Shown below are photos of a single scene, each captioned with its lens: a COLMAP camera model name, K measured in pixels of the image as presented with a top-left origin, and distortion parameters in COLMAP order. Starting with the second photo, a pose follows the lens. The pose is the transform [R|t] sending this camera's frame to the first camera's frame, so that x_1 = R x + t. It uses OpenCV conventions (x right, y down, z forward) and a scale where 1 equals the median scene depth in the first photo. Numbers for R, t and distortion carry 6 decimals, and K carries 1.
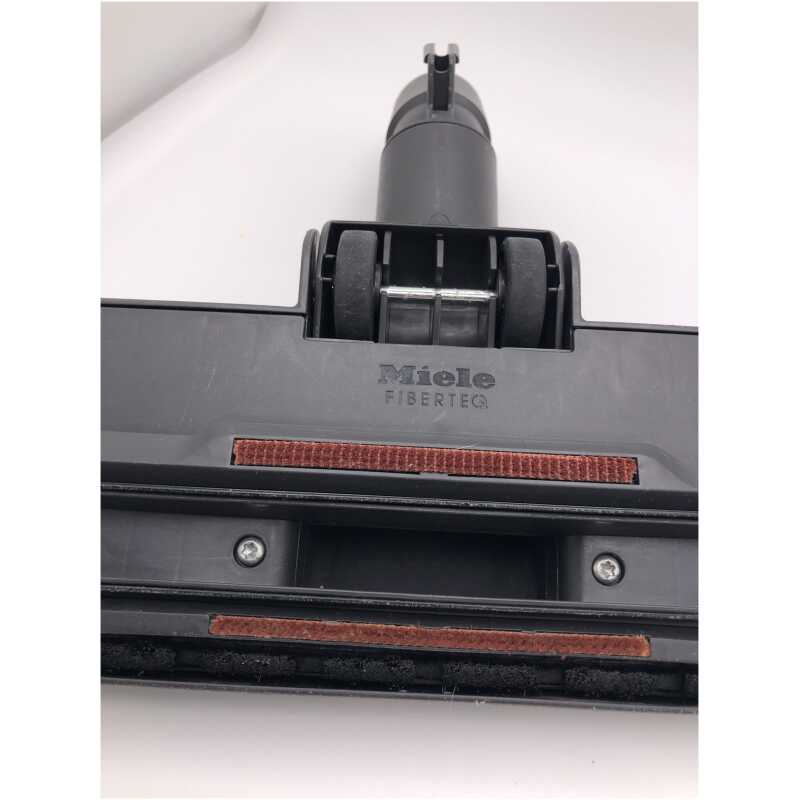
lens RADIAL K [[655.2, 0, 400.0], [0, 655.2, 400.0], [0, 0, 1]] dist [0.083509, -0.321703]
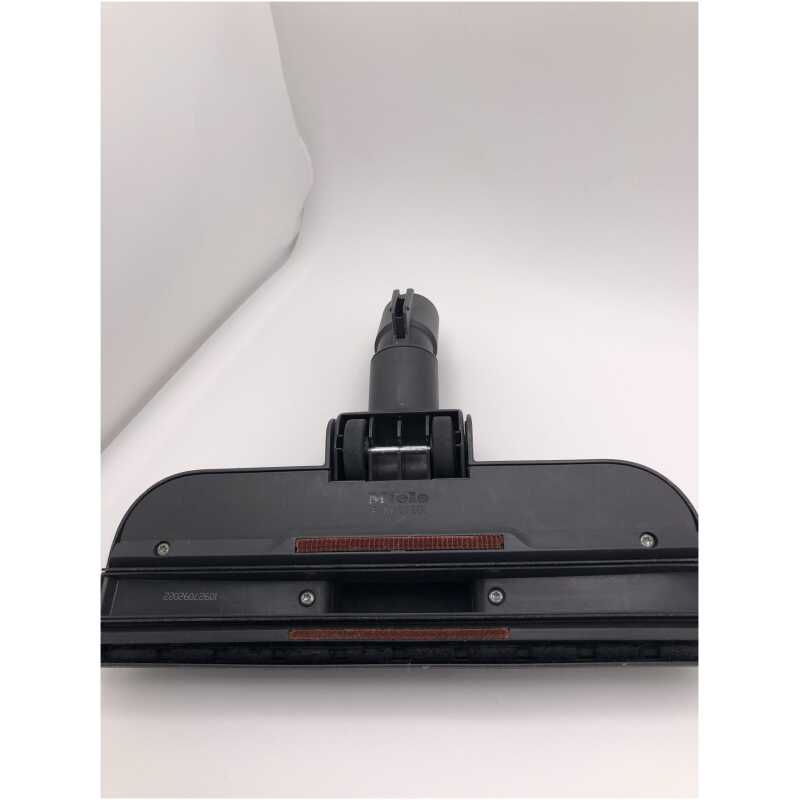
lens RADIAL K [[655.2, 0, 400.0], [0, 655.2, 400.0], [0, 0, 1]] dist [0.083509, -0.321703]
pose [[0.993236, -0.086216, -0.077775, 0.234823], [0.076695, 0.990041, -0.118054, -0.092620], [0.087178, 0.111291, 0.989957, -0.920392]]
